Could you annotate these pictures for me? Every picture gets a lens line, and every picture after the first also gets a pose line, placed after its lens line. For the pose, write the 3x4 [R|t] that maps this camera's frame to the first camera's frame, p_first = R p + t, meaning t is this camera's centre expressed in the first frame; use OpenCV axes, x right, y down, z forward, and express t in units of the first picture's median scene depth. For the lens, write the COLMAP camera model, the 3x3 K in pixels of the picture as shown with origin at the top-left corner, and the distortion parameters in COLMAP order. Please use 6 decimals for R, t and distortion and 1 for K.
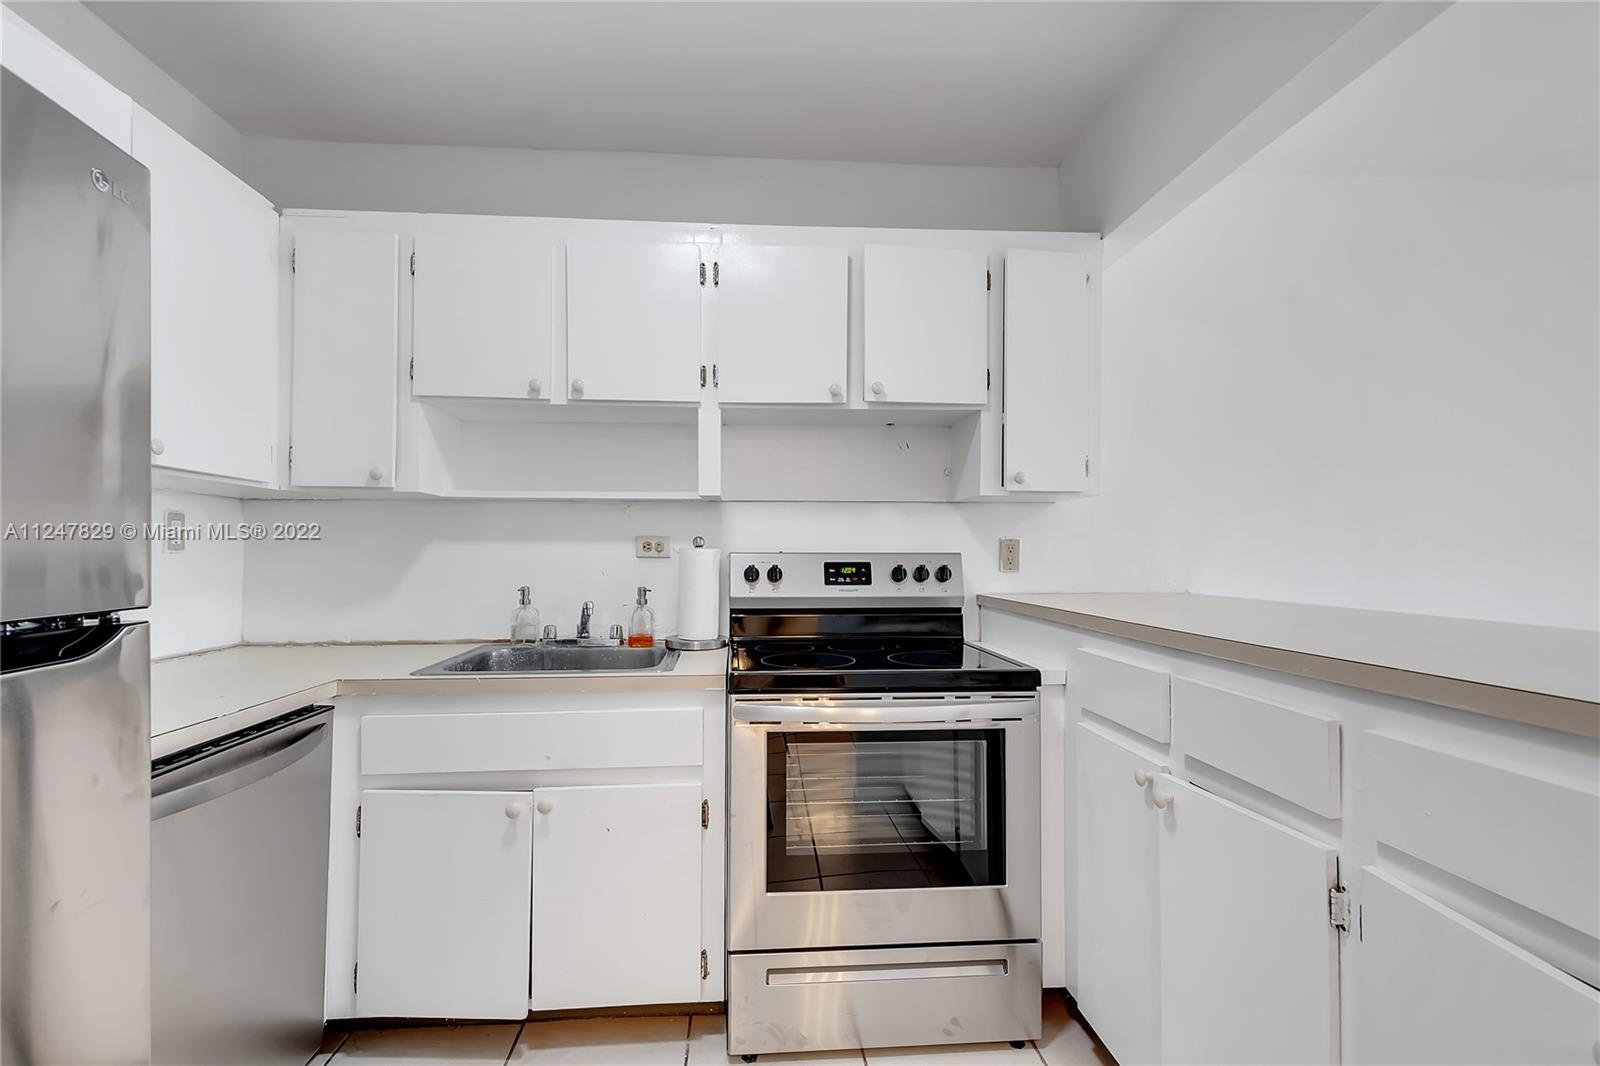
lens RADIAL K [[697.2, 0, 783.1], [0, 697.2, 543.2], [0, 0, 1]] dist [0.006446, -0.003791]
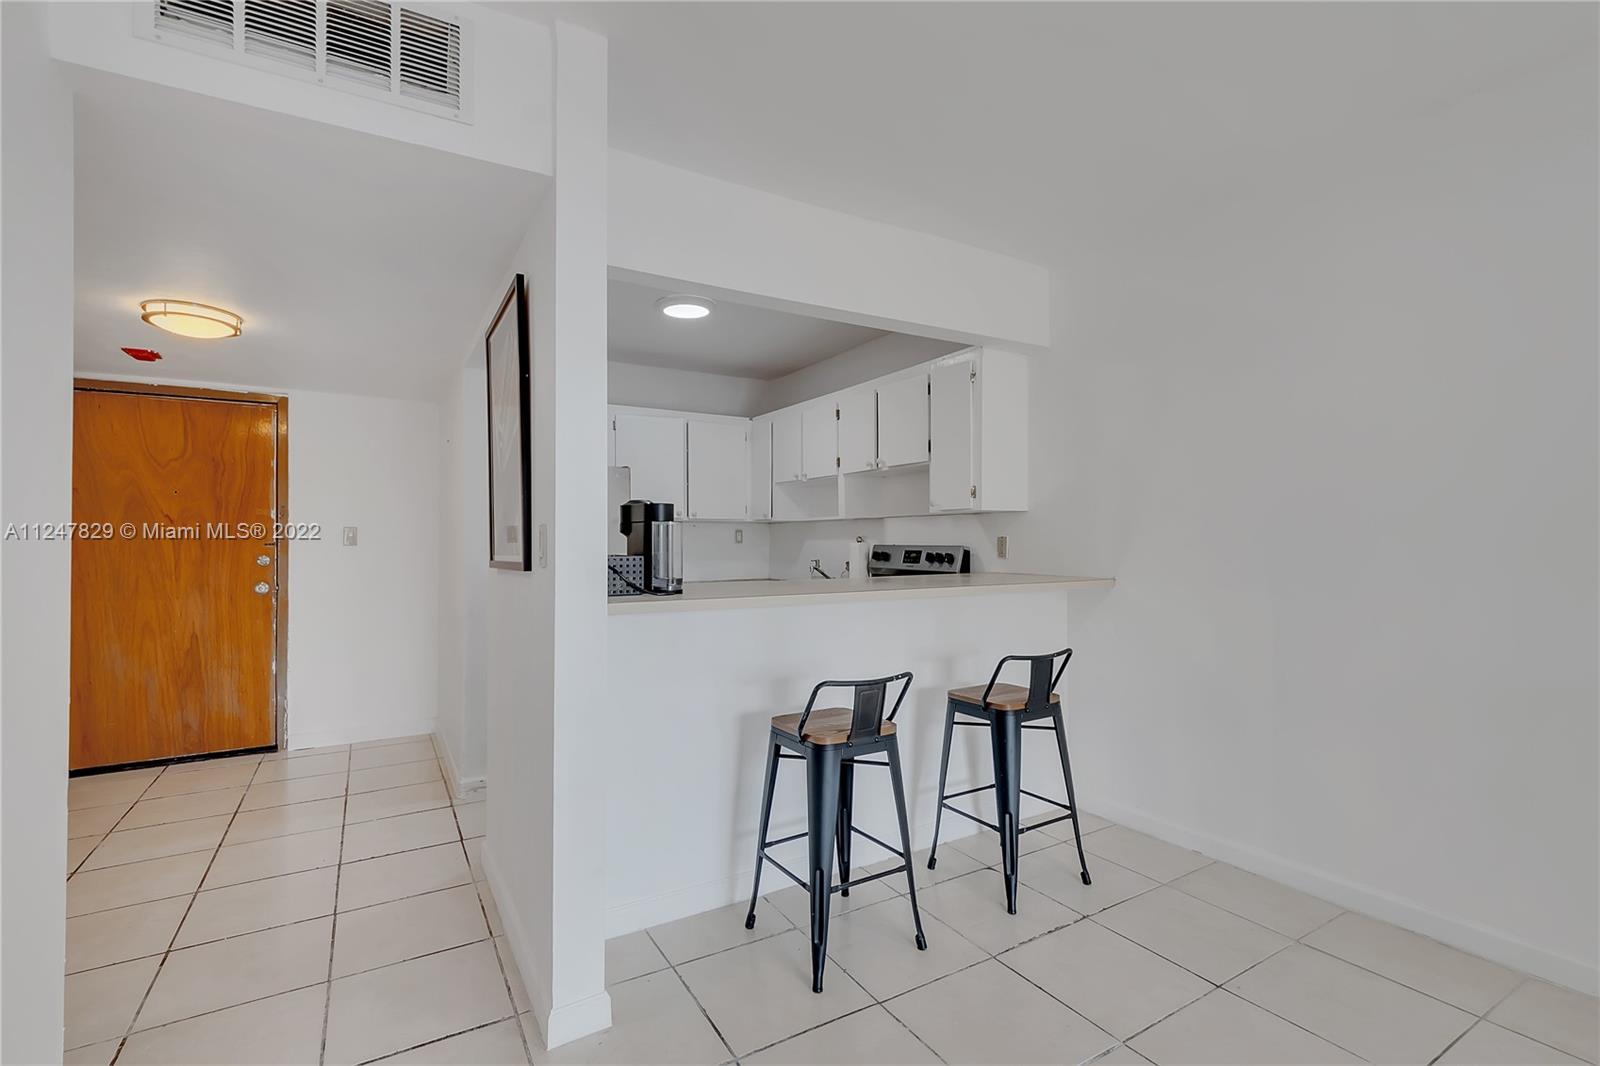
lens RADIAL K [[697.2, 0, 801.0], [0, 697.2, 539.9], [0, 0, 1]] dist [0.006446, -0.003791]
pose [[0.453033, 0.000117, -0.891494, 1.787451], [0.015281, 0.999852, 0.007897, -0.021175], [0.891363, -0.017201, 0.452964, -0.074466]]
